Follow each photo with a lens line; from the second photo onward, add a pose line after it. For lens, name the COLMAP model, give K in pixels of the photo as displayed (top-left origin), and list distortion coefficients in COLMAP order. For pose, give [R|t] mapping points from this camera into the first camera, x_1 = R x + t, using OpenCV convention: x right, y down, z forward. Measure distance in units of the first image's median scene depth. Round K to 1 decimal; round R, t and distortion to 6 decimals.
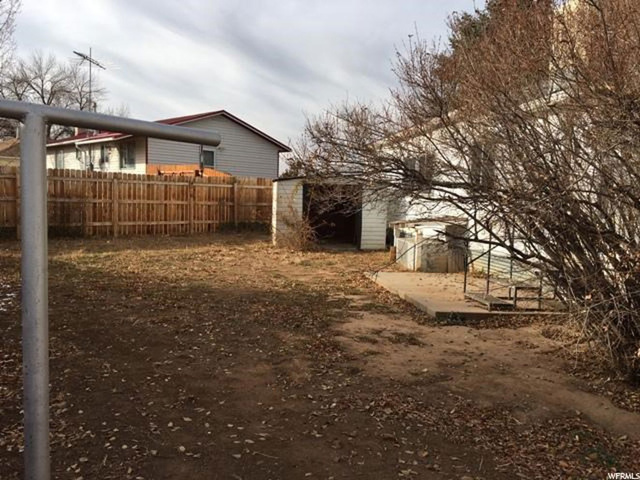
lens RADIAL K [[541.2, 0, 320.0], [0, 541.2, 240.0], [0, 0, 1]] dist [0.079477, -0.115888]
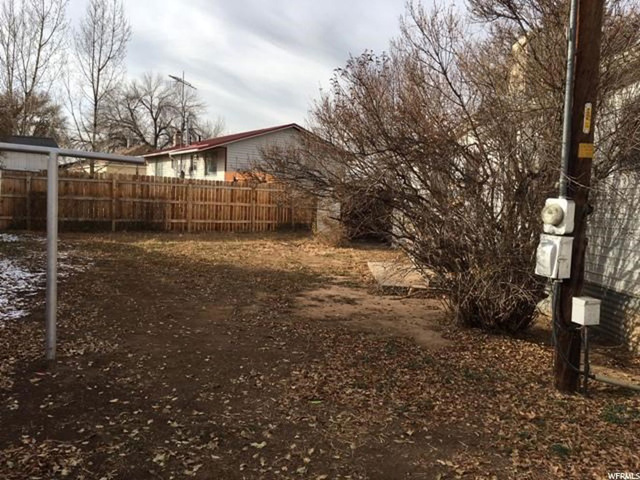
lens RADIAL K [[541.2, 0, 320.0], [0, 541.2, 240.0], [0, 0, 1]] dist [0.079477, -0.115888]
pose [[0.984563, 0.025439, -0.173174, 0.077153], [-0.027767, 0.999554, -0.011035, 0.011037], [0.172816, 0.015673, 0.984829, -0.085539]]
